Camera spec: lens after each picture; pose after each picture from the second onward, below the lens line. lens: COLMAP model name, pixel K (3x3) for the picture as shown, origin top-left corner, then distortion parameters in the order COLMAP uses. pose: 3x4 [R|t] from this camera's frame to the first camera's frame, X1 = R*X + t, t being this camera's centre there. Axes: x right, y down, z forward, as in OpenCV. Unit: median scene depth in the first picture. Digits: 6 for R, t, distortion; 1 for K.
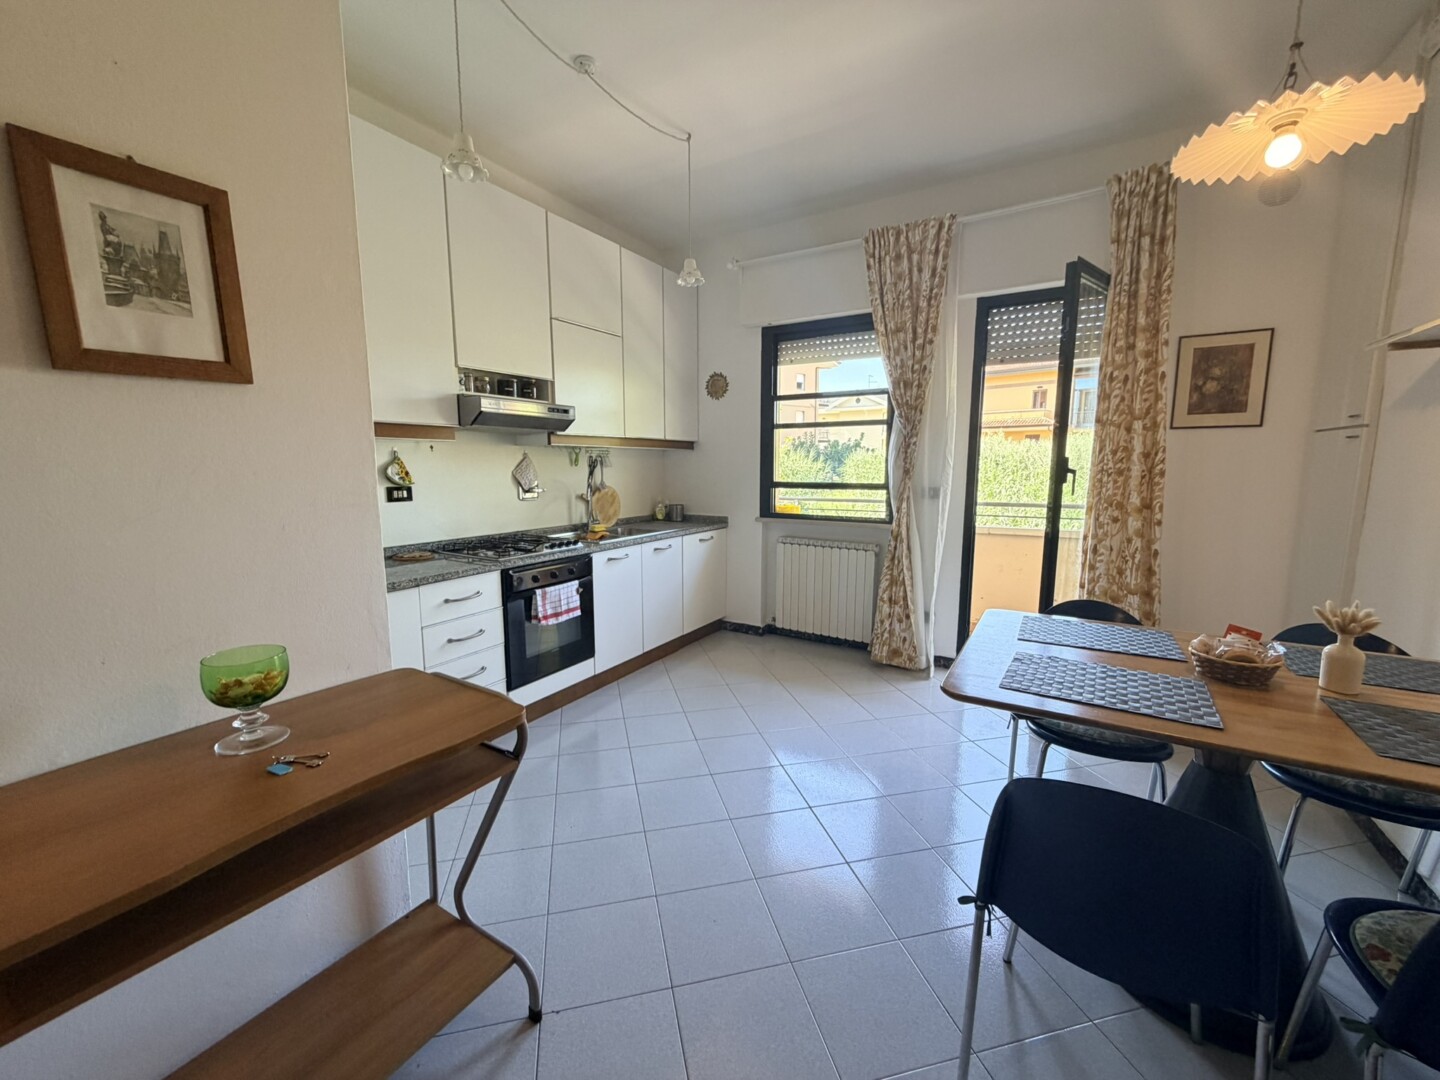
lens RADIAL K [[578.2, 0, 715.7], [0, 578.2, 548.8], [0, 0, 1]] dist [0.002186, 0.000452]
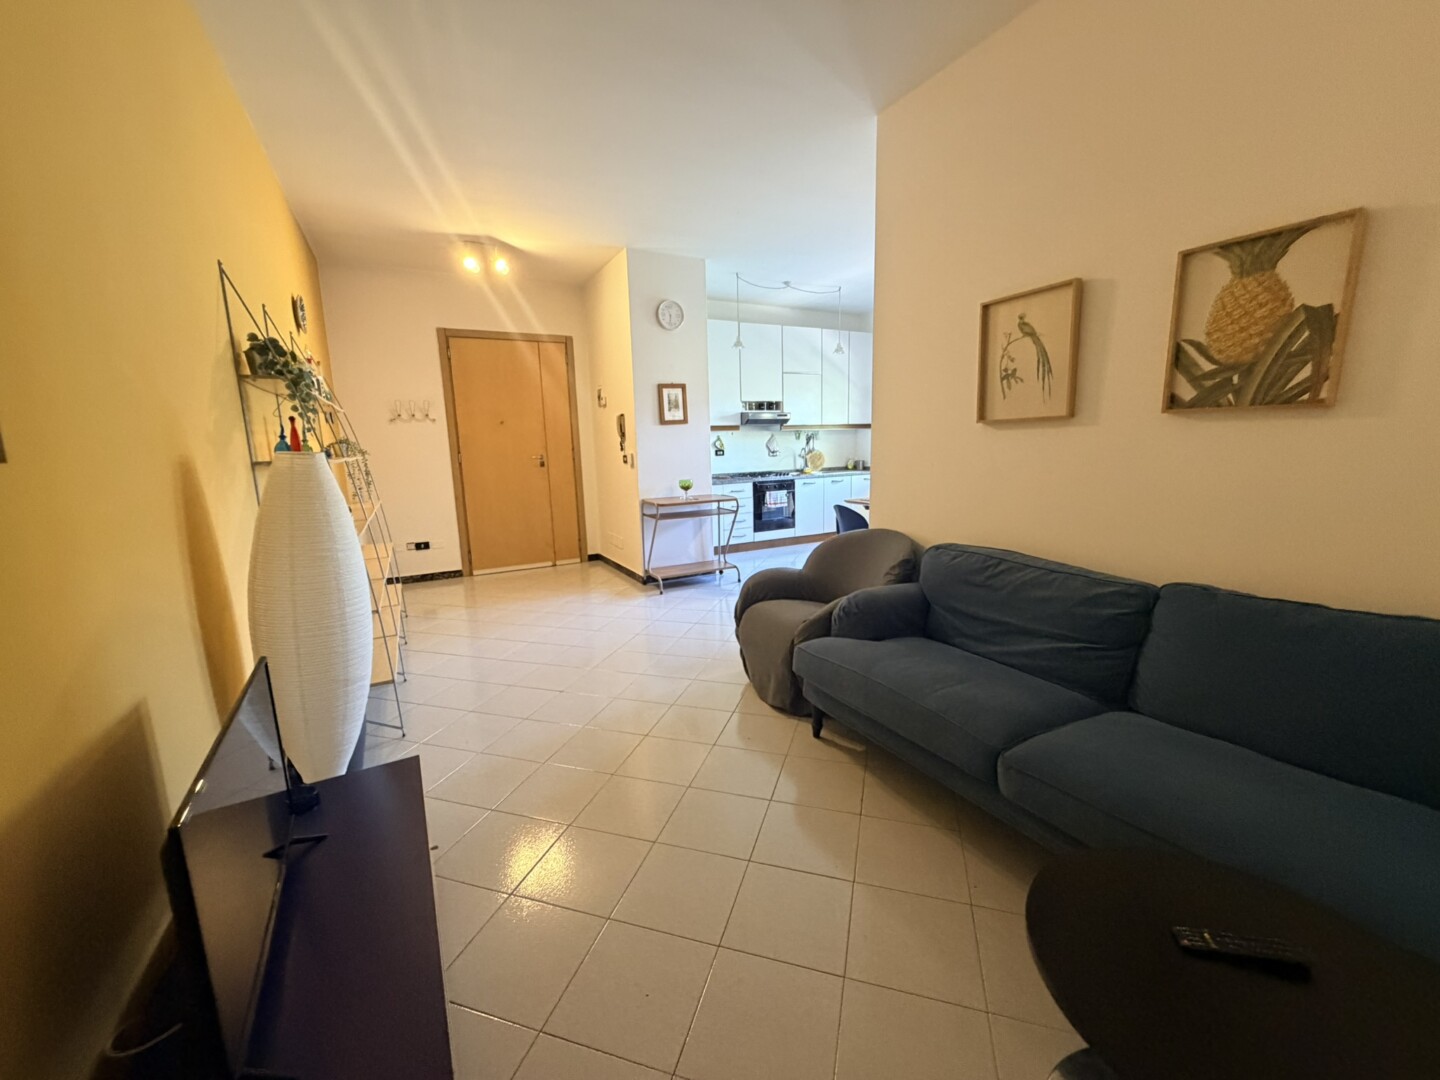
lens RADIAL K [[578.2, 0, 715.7], [0, 578.2, 548.8], [0, 0, 1]] dist [0.002186, 0.000452]
pose [[0.862793, 0.066124, -0.501214, 0.692048], [-0.044716, 0.997505, 0.054625, 0.175977], [0.503576, -0.024718, 0.863597, -1.133428]]
